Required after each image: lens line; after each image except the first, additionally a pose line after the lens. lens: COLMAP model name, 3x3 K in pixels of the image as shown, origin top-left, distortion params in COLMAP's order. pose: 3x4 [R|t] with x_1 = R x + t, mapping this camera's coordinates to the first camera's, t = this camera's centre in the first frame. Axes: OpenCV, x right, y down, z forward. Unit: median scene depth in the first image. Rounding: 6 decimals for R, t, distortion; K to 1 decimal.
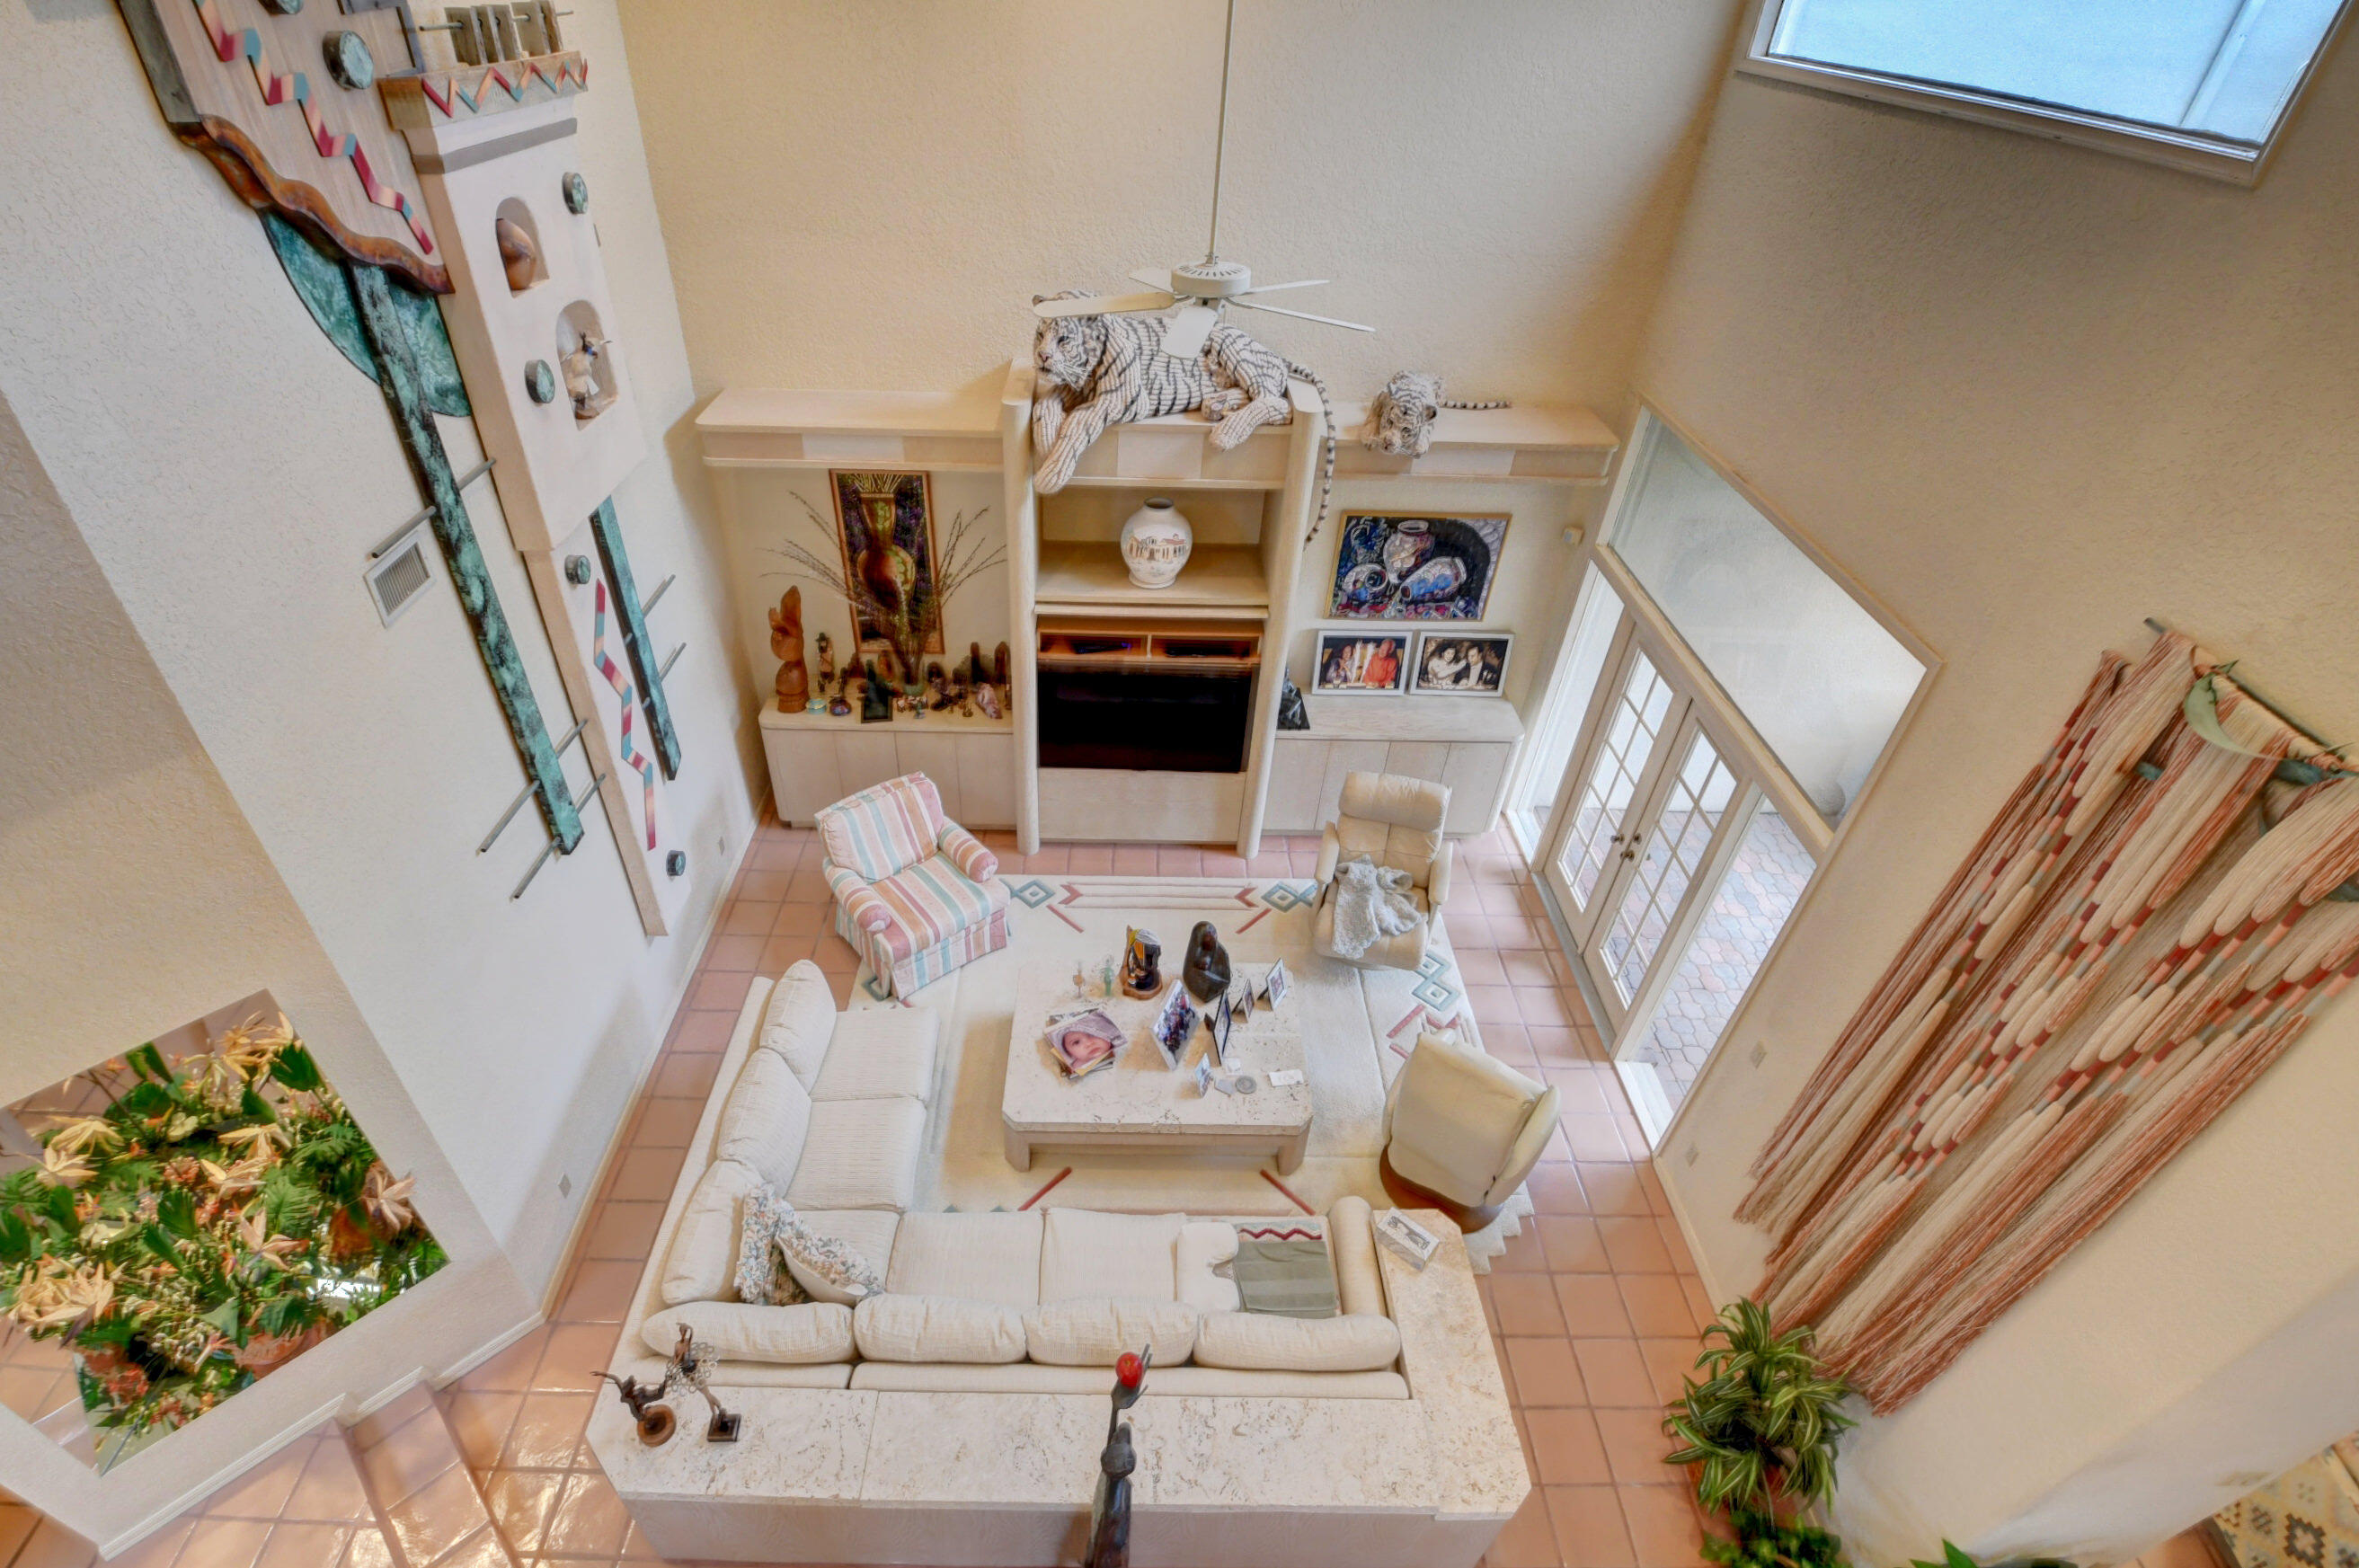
lens RADIAL K [[1110.3, 0, 1082.1], [0, 1110.3, 838.3], [0, 0, 1]] dist [0.001510, -0.015169]
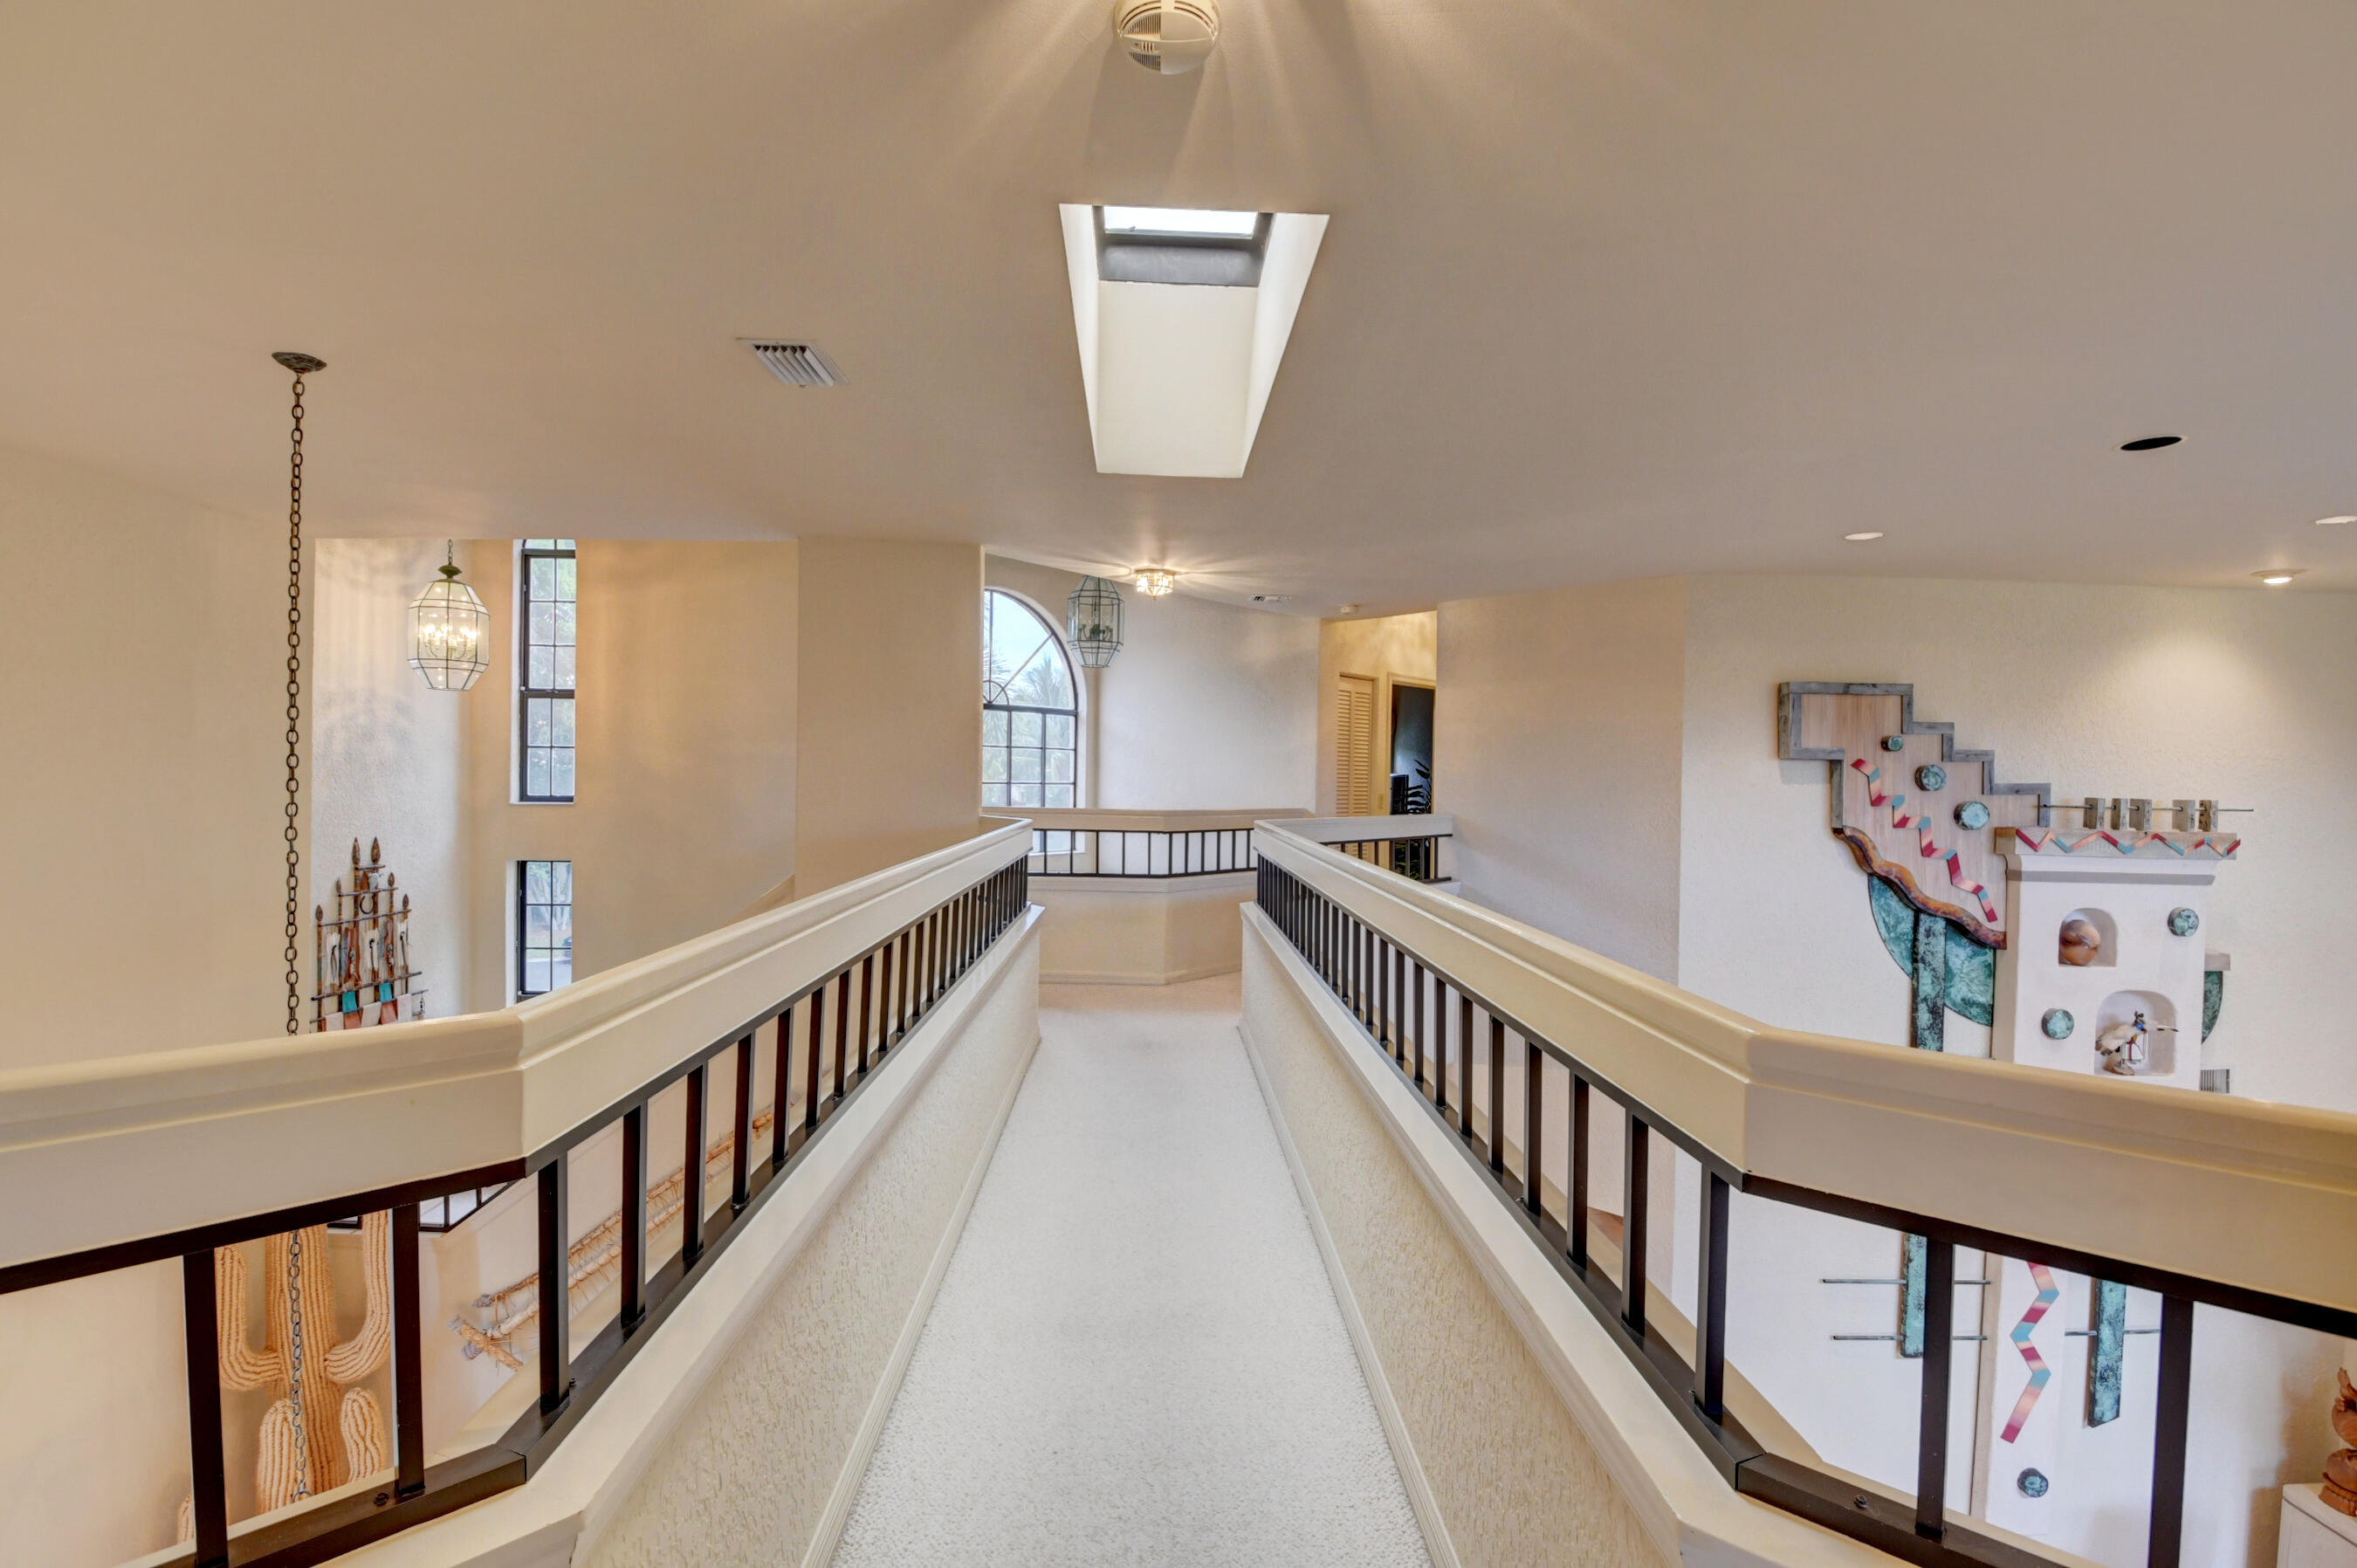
lens RADIAL K [[1055.3, 0, 1181.8], [0, 1055.3, 776.2], [0, 0, 1]] dist [-0.044197, 0.000013]
pose [[0.059477, -0.012456, -0.998152, 0.730759], [-0.646190, 0.761665, -0.048010, 0.113905], [0.760855, 0.647851, 0.037253, -0.054043]]
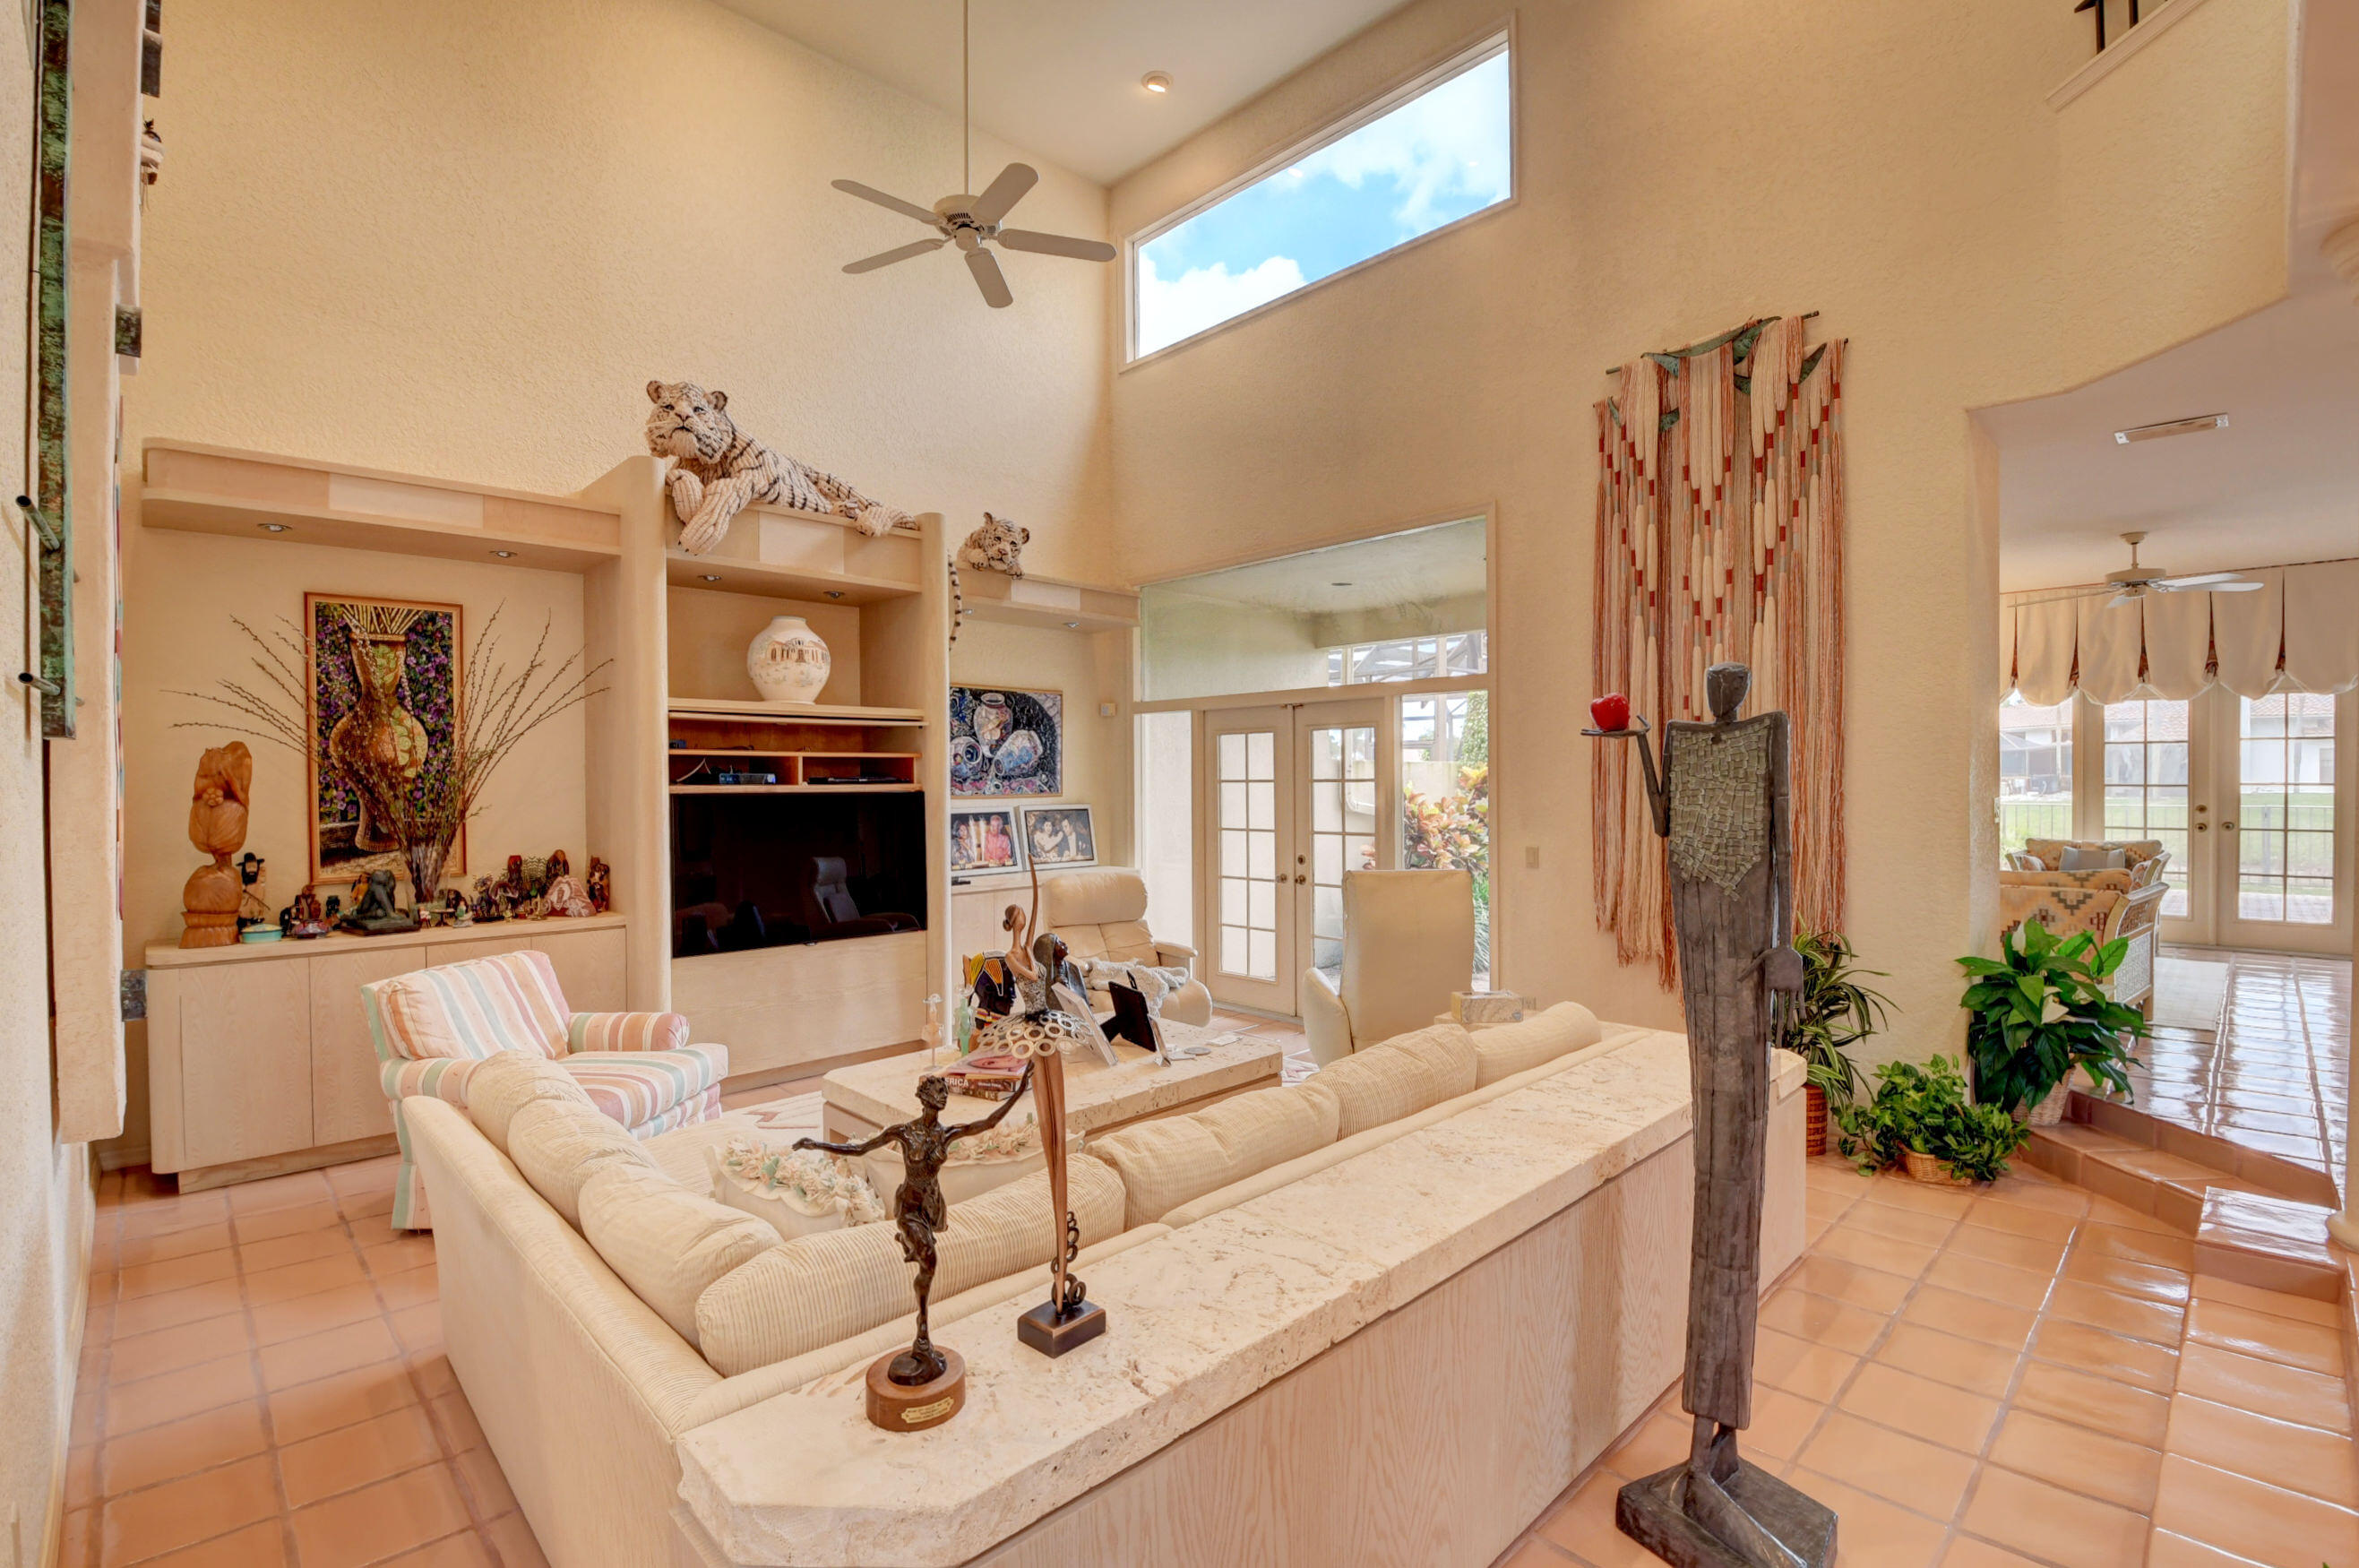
lens RADIAL K [[1107.7, 0, 1208.8], [0, 1107.7, 783.8], [0, 0, 1]] dist [0.001252, -0.010454]
pose [[0.686545, -0.020756, 0.726791, -0.563885], [0.473586, 0.771236, -0.425336, 0.560648], [-0.551700, 0.636211, 0.539318, 0.604943]]
